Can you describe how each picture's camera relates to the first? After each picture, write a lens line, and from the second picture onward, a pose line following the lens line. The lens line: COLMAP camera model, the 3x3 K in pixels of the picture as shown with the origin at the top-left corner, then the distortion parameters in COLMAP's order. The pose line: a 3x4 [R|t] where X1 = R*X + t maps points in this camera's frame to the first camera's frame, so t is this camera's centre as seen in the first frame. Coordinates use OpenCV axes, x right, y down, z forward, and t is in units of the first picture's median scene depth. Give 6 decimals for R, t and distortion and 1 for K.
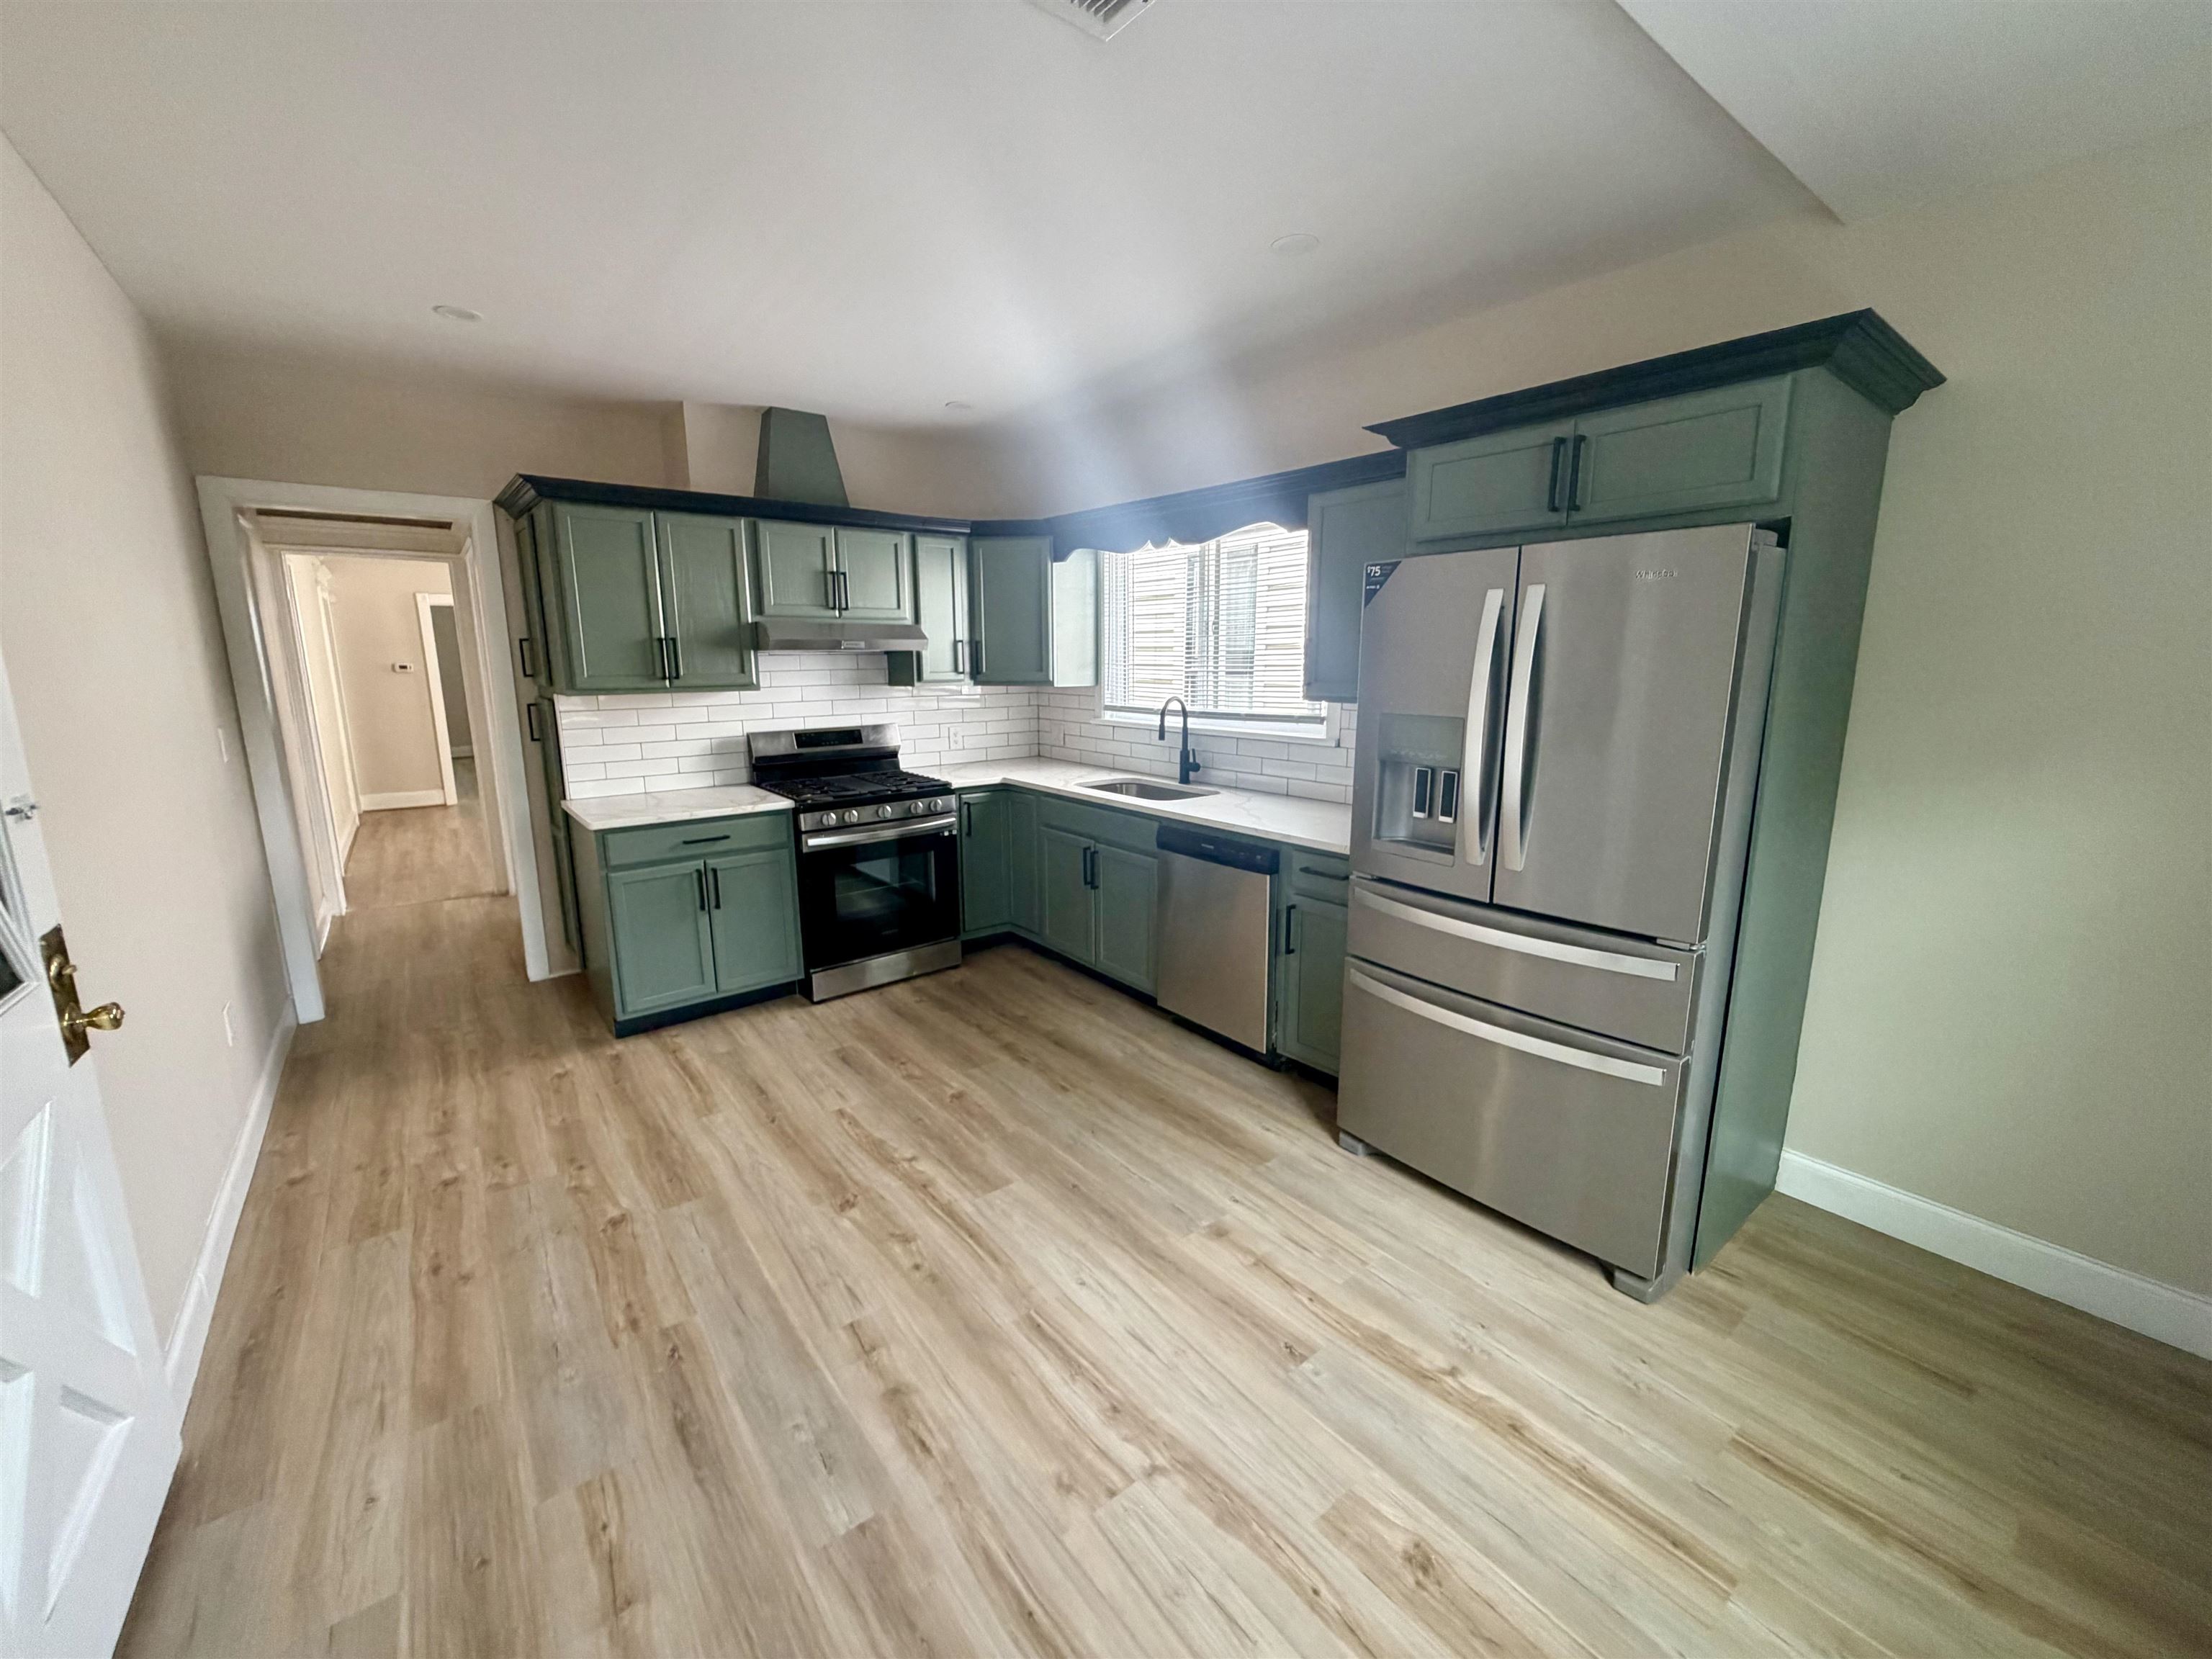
lens RADIAL K [[888.3, 0, 1106.0], [0, 888.3, 829.5], [0, 0, 1]] dist [0.000447, 0.000278]
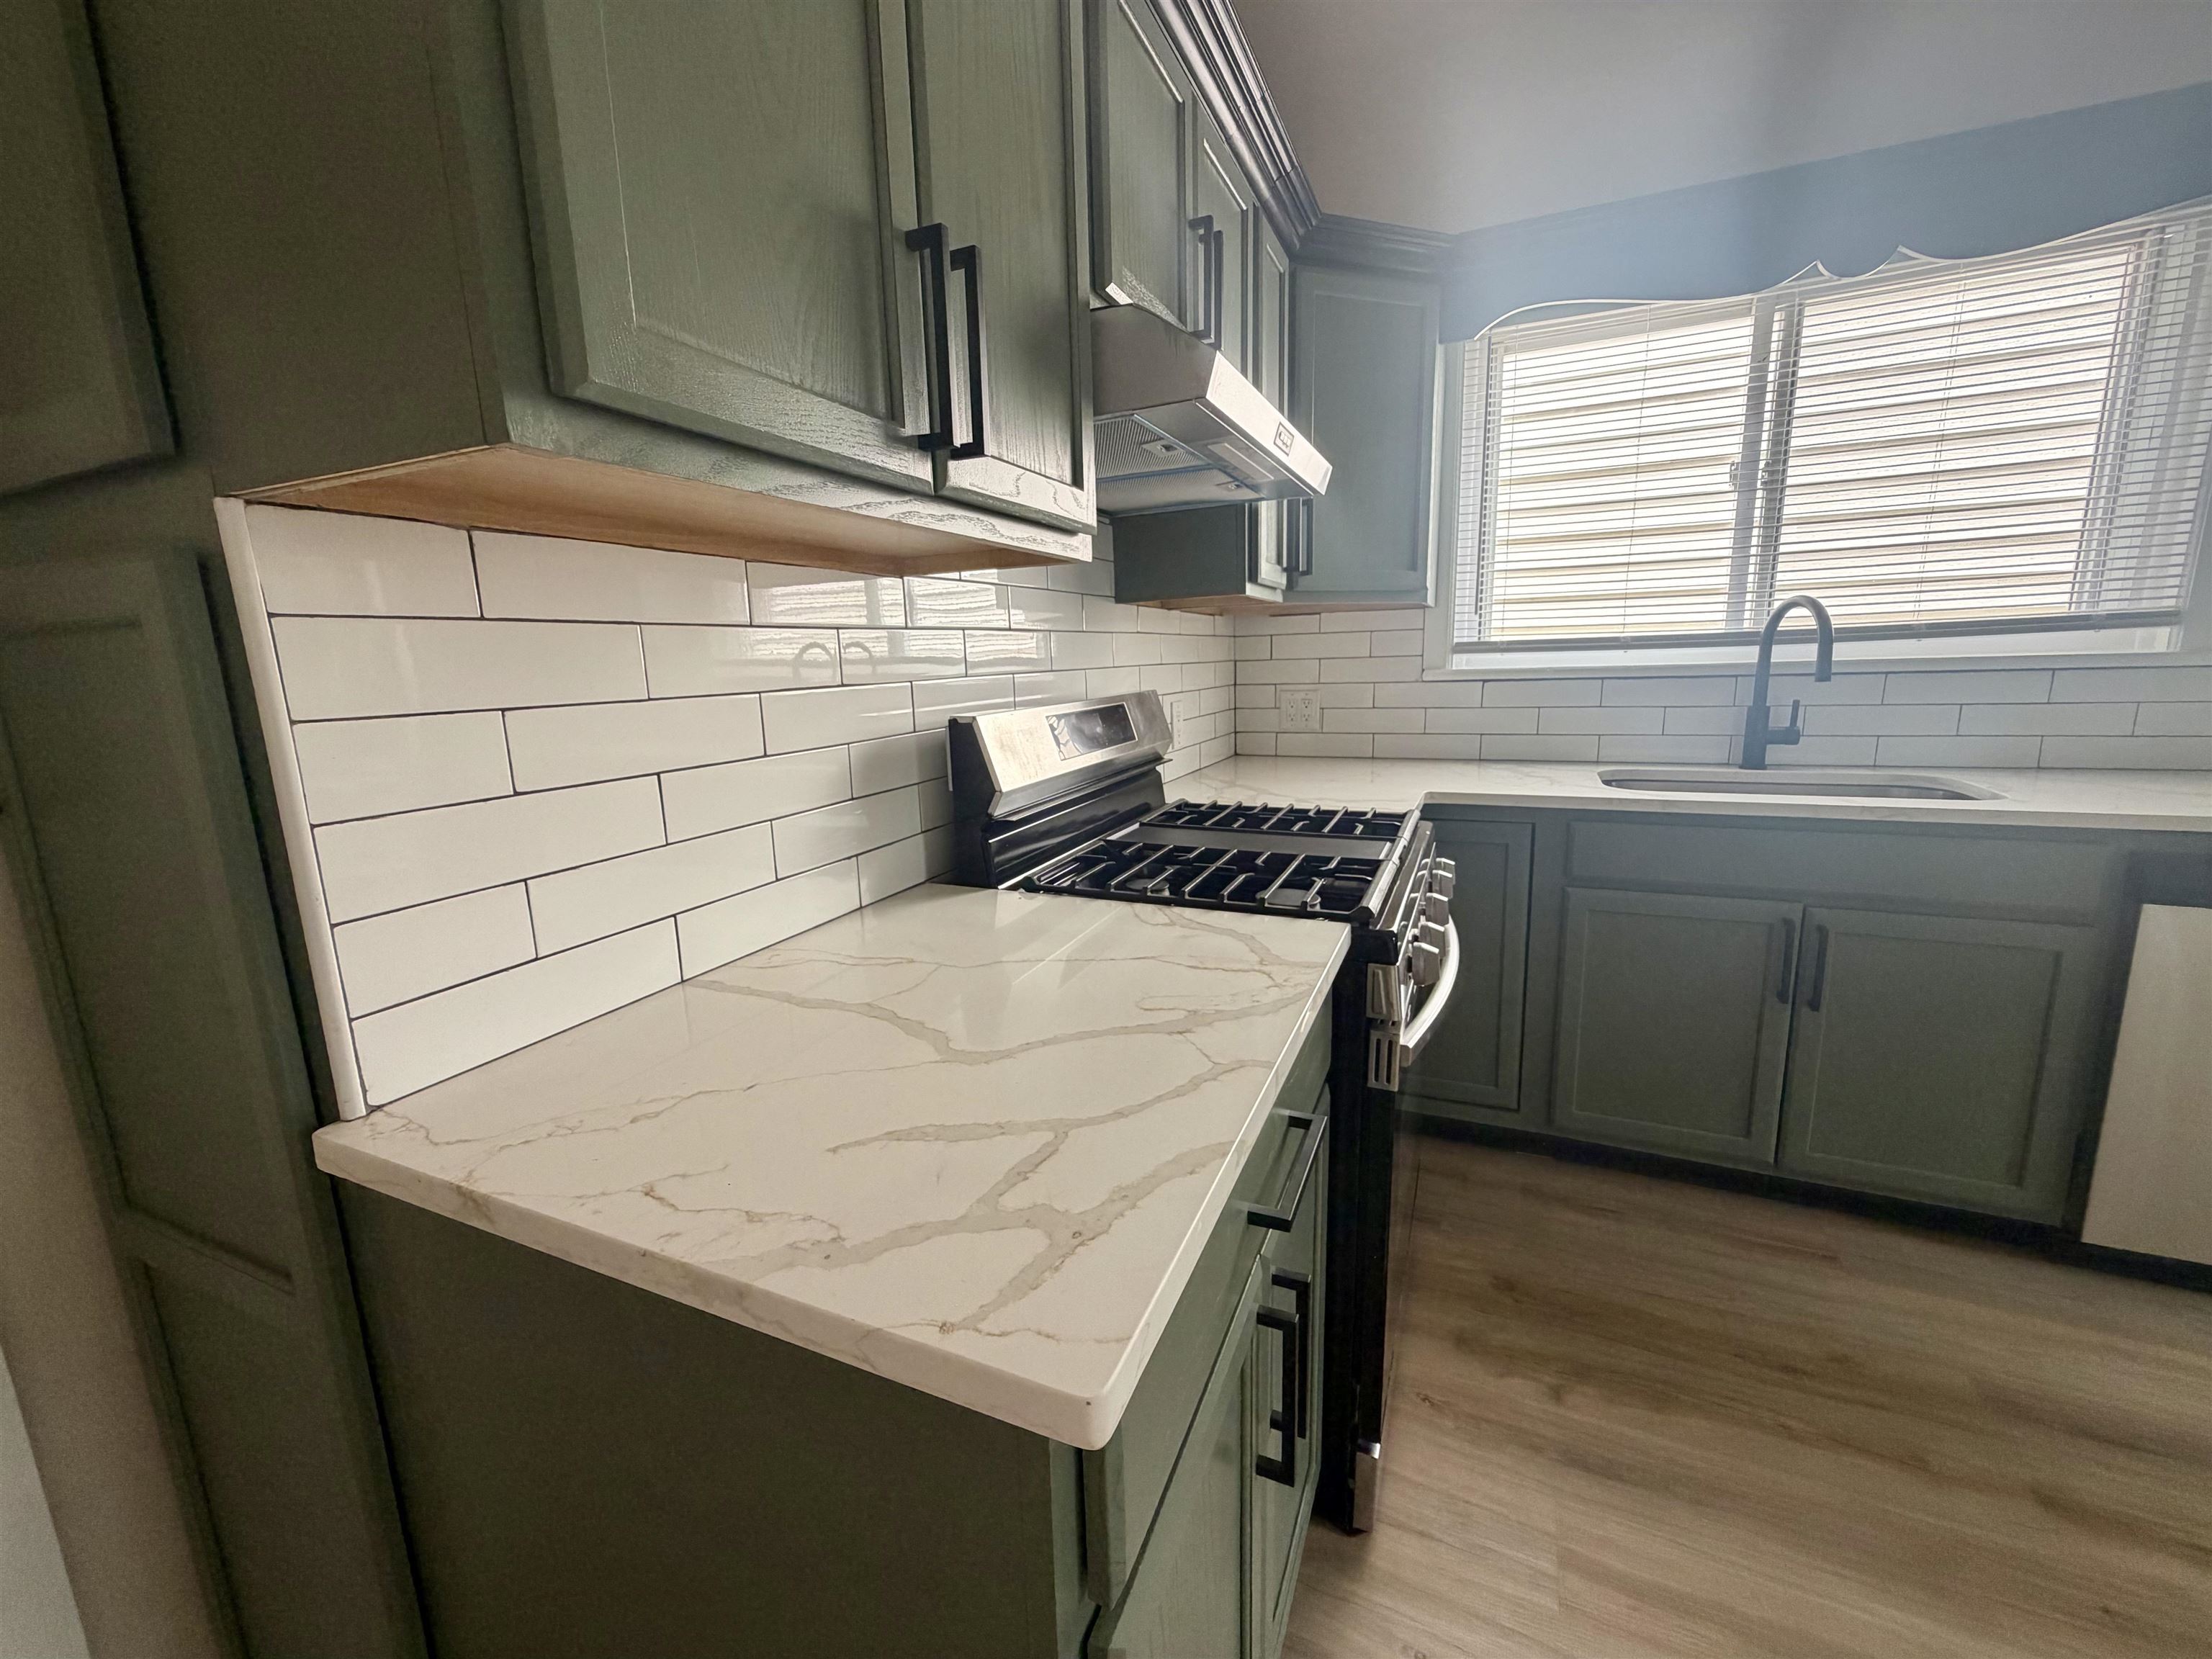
lens RADIAL K [[888.3, 0, 1106.0], [0, 888.3, 829.5], [0, 0, 1]] dist [0.000447, 0.000278]
pose [[0.889232, -0.111088, 0.443763, -0.532336], [0.116992, 0.993032, 0.014155, -0.073919], [-0.442243, 0.039330, 0.896032, 0.753769]]
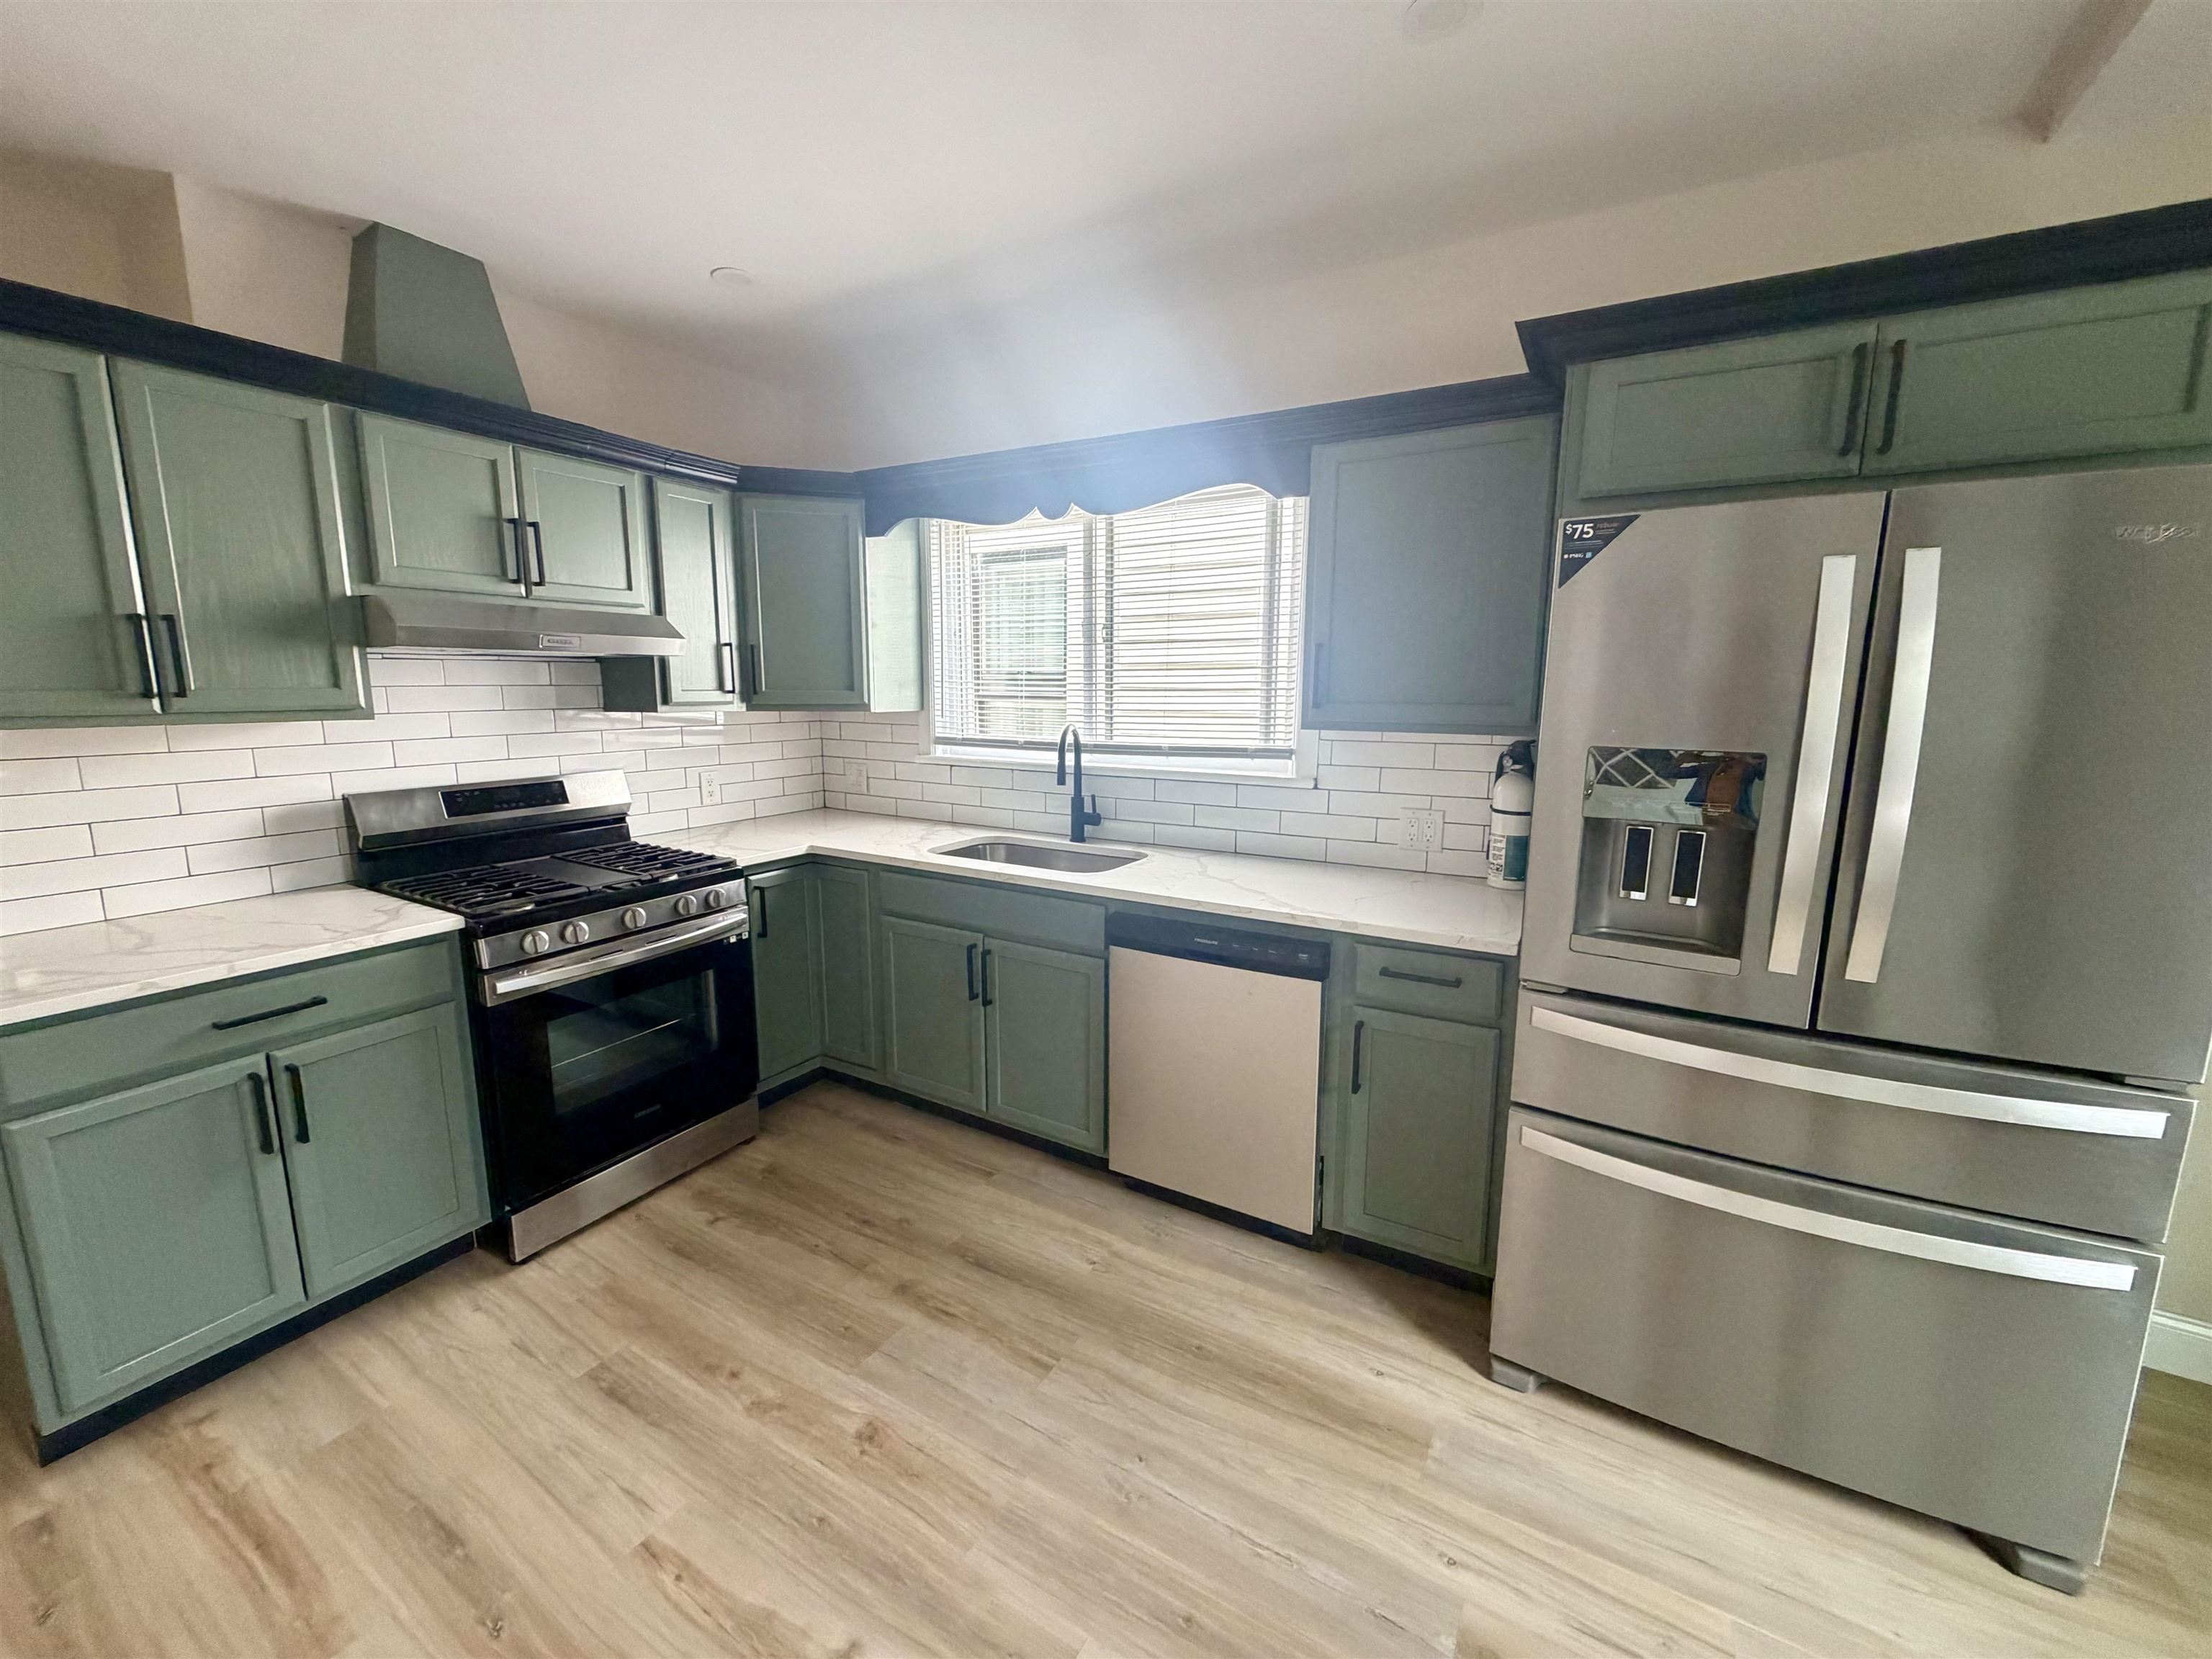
lens RADIAL K [[888.3, 0, 1106.0], [0, 888.3, 829.5], [0, 0, 1]] dist [0.000447, 0.000278]
pose [[0.931818, -0.049379, 0.359550, -0.168368], [0.060611, 0.997961, -0.020027, -0.049161], [-0.357828, 0.040454, 0.932911, 0.324409]]
